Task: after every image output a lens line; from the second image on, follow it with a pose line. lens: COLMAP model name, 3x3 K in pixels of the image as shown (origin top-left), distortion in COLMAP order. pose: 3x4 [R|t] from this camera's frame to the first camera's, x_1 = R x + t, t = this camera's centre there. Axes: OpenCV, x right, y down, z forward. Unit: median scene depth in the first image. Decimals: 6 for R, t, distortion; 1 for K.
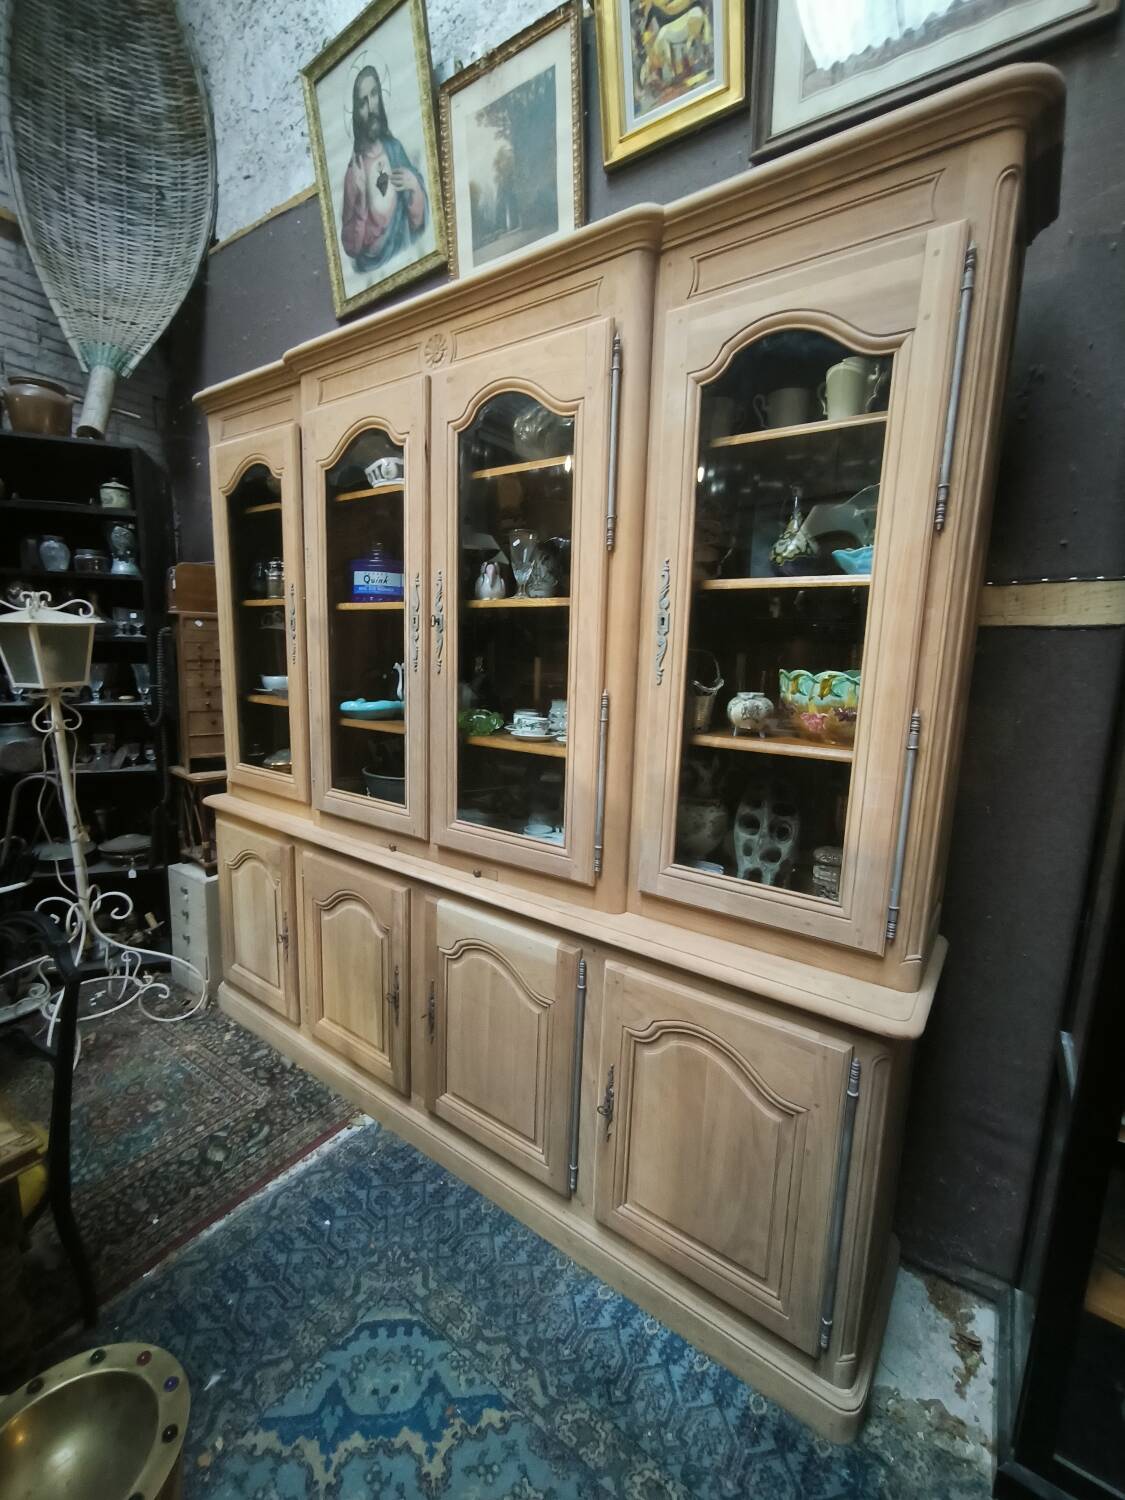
lens RADIAL K [[643.7, 0, 558.0], [0, 643.7, 752.1], [0, 0, 1]] dist [-0.002528, 0.001688]
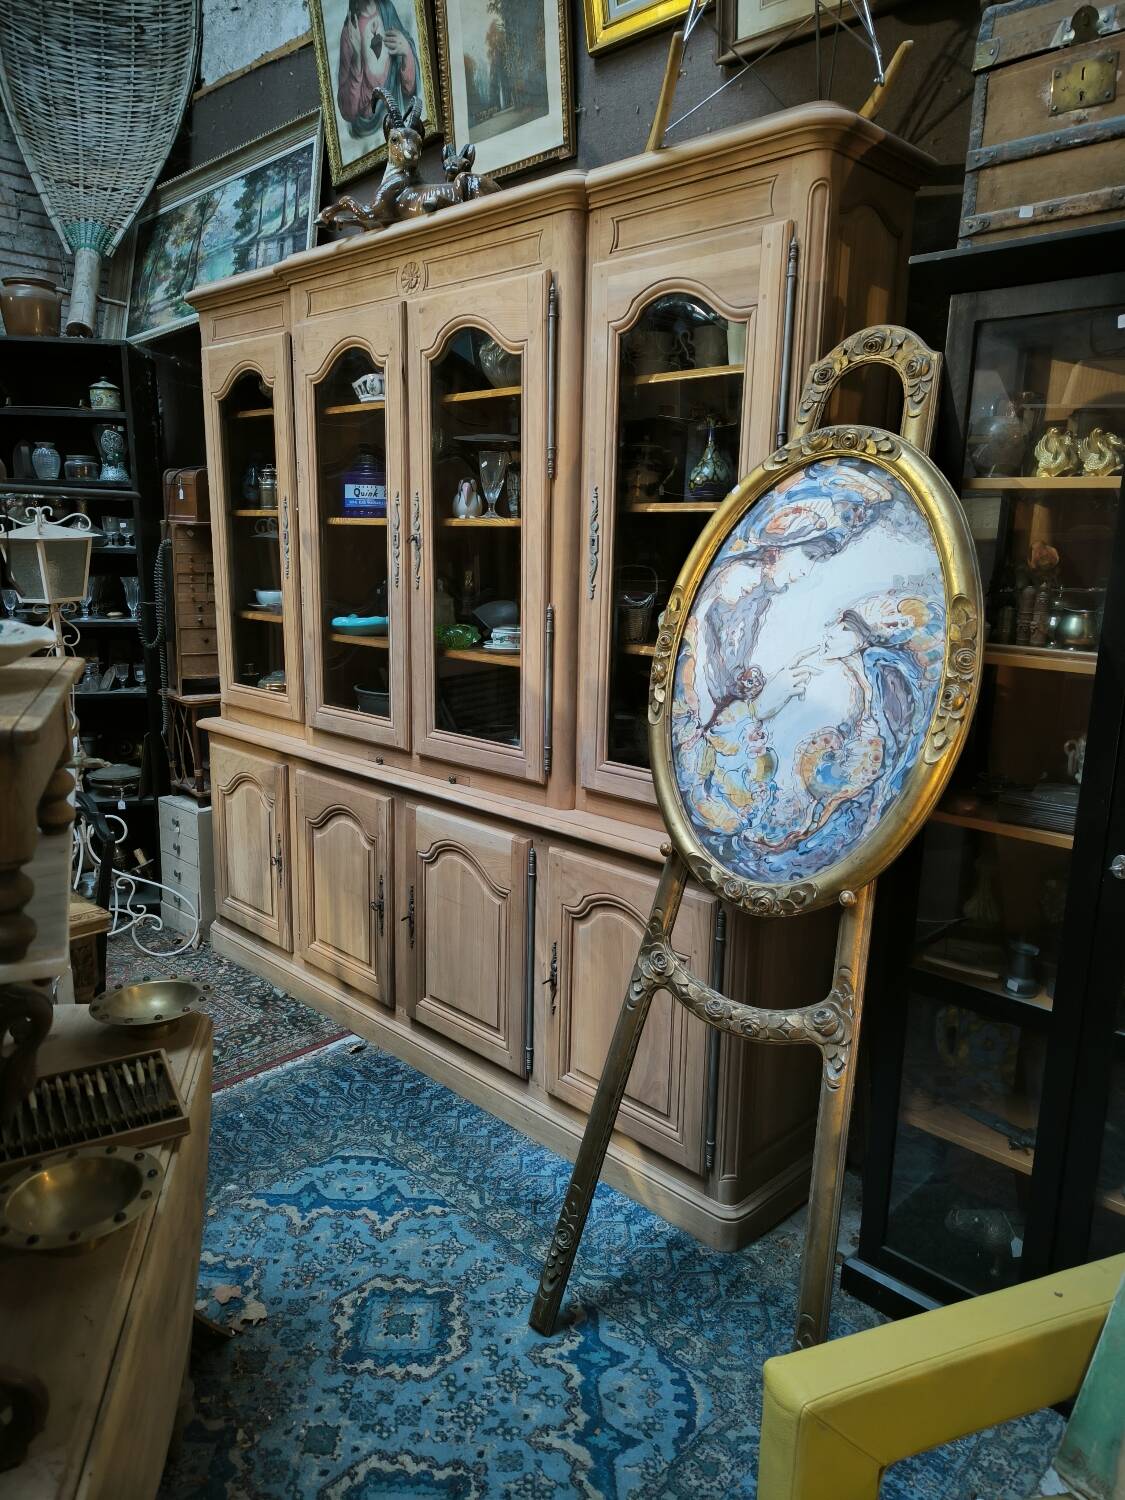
lens RADIAL K [[1054.6, 0, 564.0], [0, 1054.6, 750.9], [0, 0, 1]] dist [0.046313, -0.028844]
pose [[0.988969, 0.017038, -0.147141, 0.334067], [-0.011268, 0.999138, 0.039959, 0.075670], [0.147695, -0.037861, 0.988308, -0.725078]]
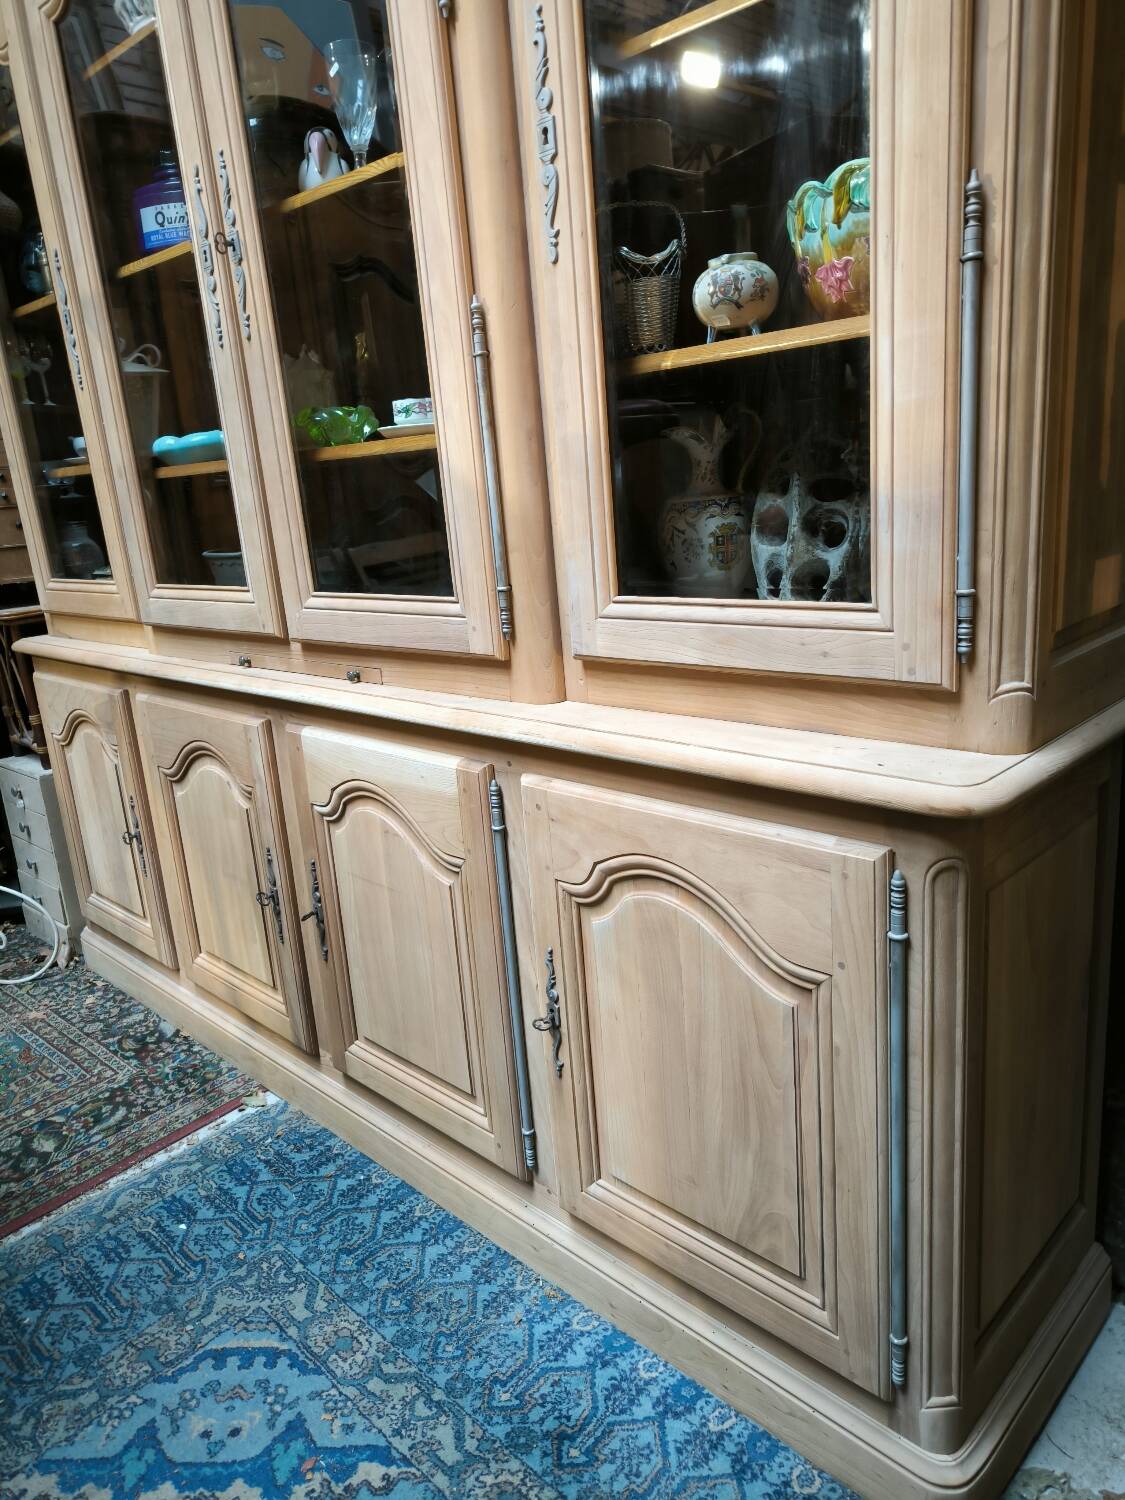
lens RADIAL K [[1054.6, 0, 557.5], [0, 1054.6, 750.2], [0, 0, 1]] dist [0.046313, -0.028844]
pose [[0.982972, -0.068373, -0.170563, 0.248538], [0.086056, 0.991406, 0.098530, 0.190589], [0.162360, -0.111531, 0.980408, 0.057435]]
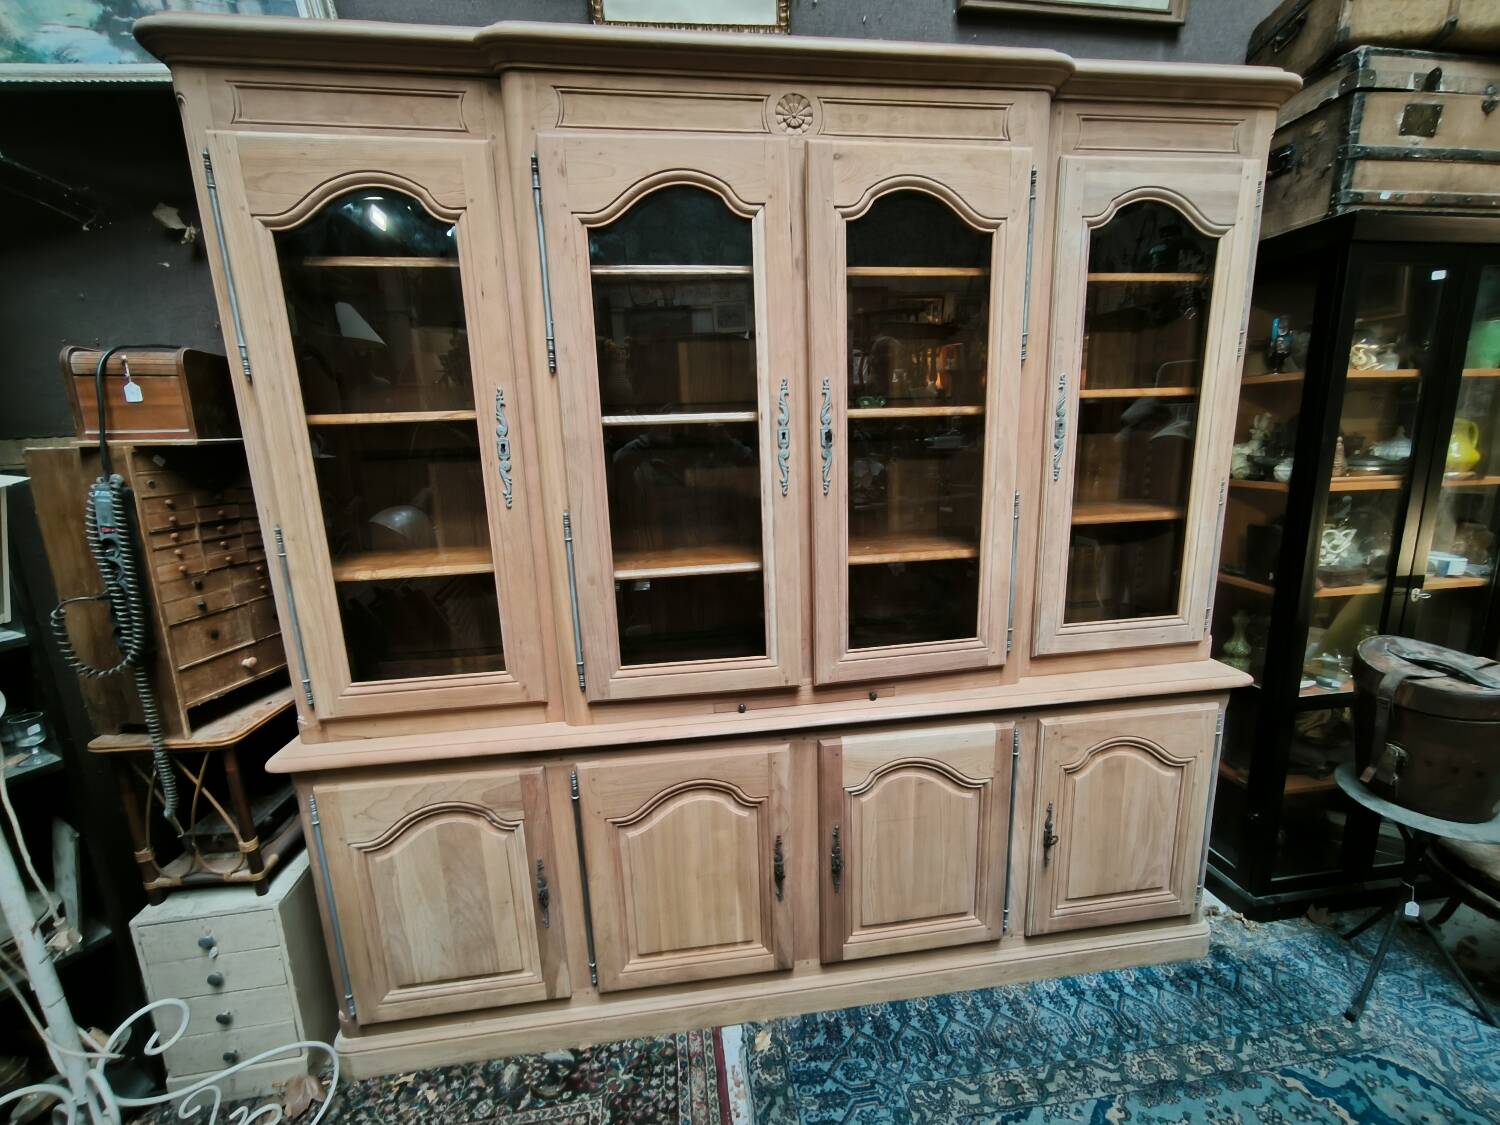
lens RADIAL K [[643.7, 0, 762.1], [0, 643.7, 566.4], [0, 0, 1]] dist [-0.002528, 0.001688]
pose [[0.718128, -0.200028, 0.666544, -0.925484], [0.162957, 0.979506, 0.118379, -0.156505], [-0.676563, 0.023607, 0.736006, 0.439499]]
